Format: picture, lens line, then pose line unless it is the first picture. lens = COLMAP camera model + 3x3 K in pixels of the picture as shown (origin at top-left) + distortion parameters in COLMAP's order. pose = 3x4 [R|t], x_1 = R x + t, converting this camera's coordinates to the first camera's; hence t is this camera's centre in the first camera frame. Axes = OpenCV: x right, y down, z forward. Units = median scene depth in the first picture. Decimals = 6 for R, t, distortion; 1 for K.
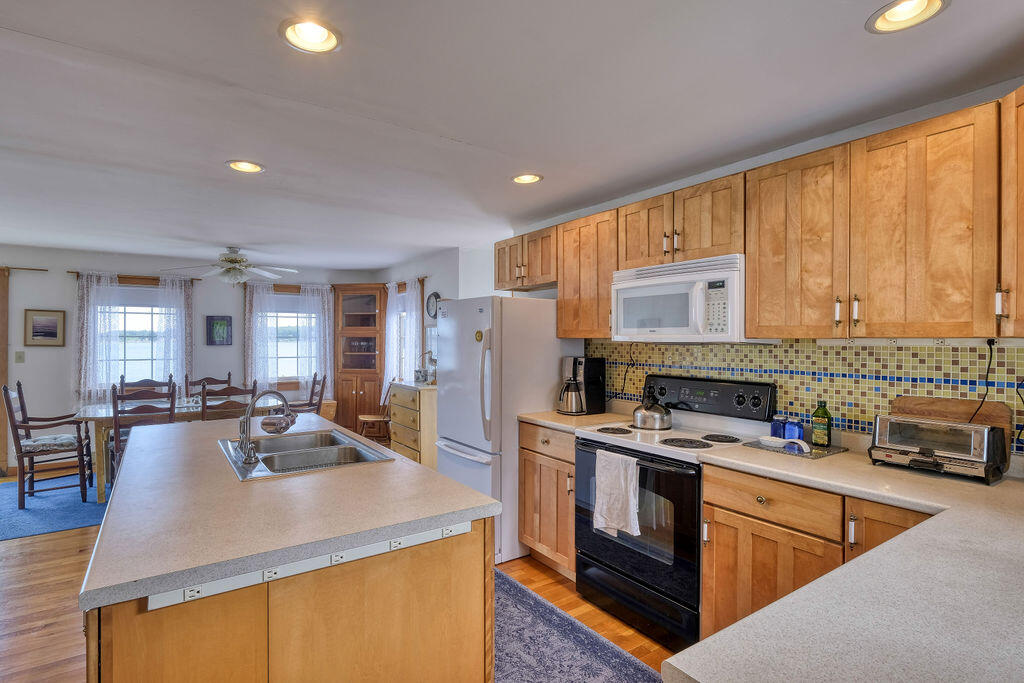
lens RADIAL K [[512.9, 0, 503.9], [0, 512.9, 339.1], [0, 0, 1]] dist [-0.000240, -0.001150]
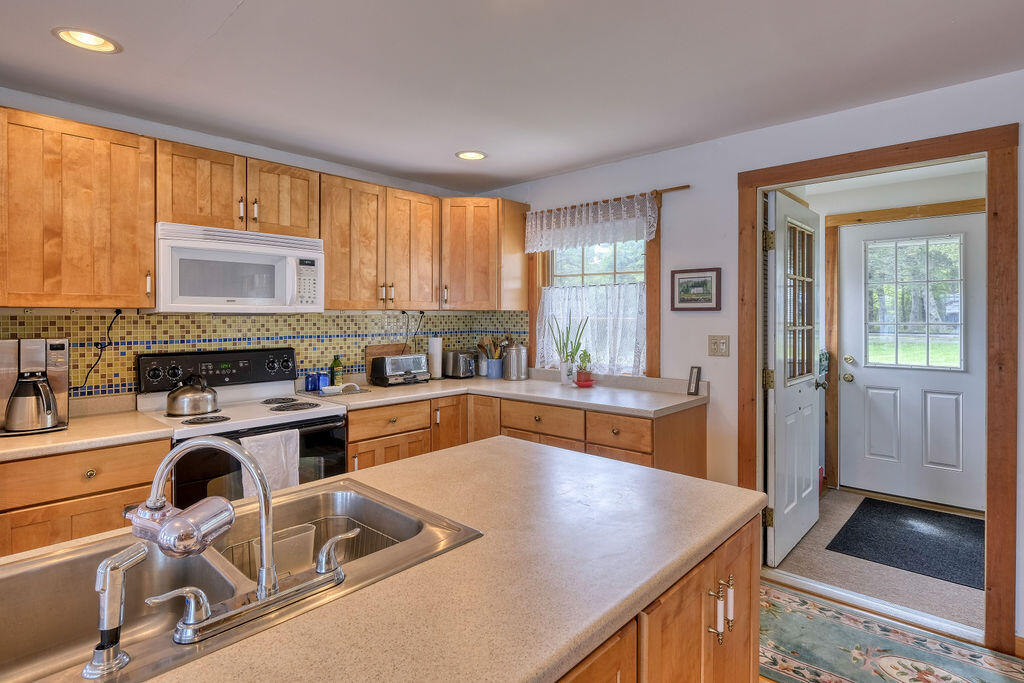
lens RADIAL K [[512.9, 0, 558.4], [0, 512.9, 318.8], [0, 0, 1]] dist [-0.000240, -0.001150]
pose [[-0.279162, -0.014478, 0.960135, -0.828244], [-0.004677, 0.999895, 0.013718, 0.000728], [-0.960233, -0.000661, -0.279201, 0.771070]]
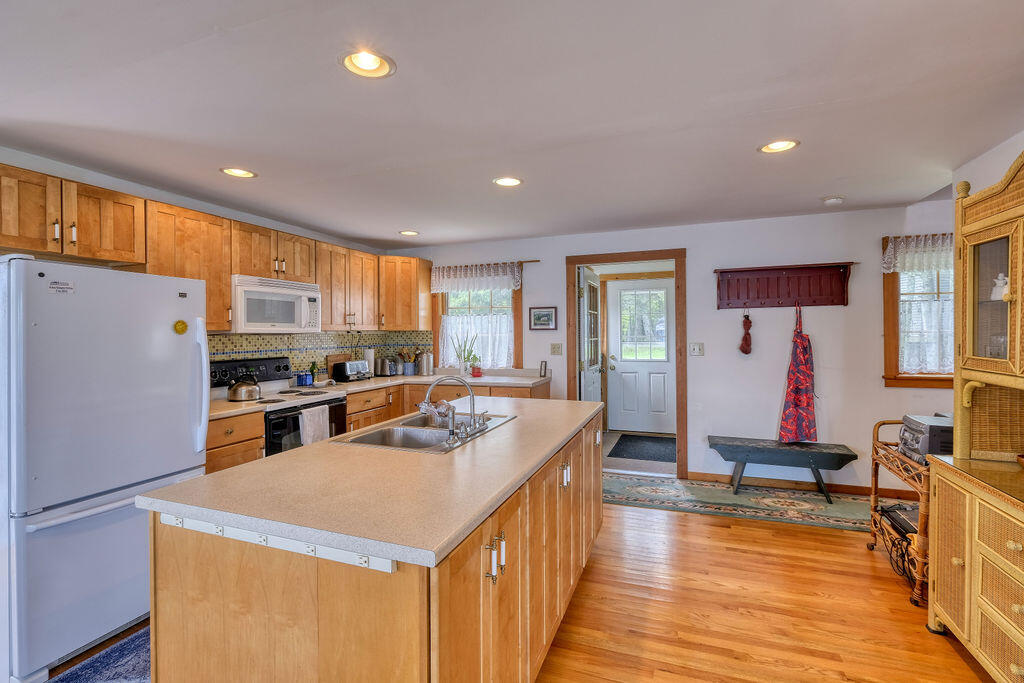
lens RADIAL K [[450.1, 0, 515.7], [0, 450.1, 335.3], [0, 0, 1]] dist [0.024407, 0.000006]
pose [[-0.588964, -0.007269, 0.808127, -1.223744], [0.001298, 0.999950, 0.009940, -0.000385], [-0.808158, 0.006903, -0.588925, 1.329740]]
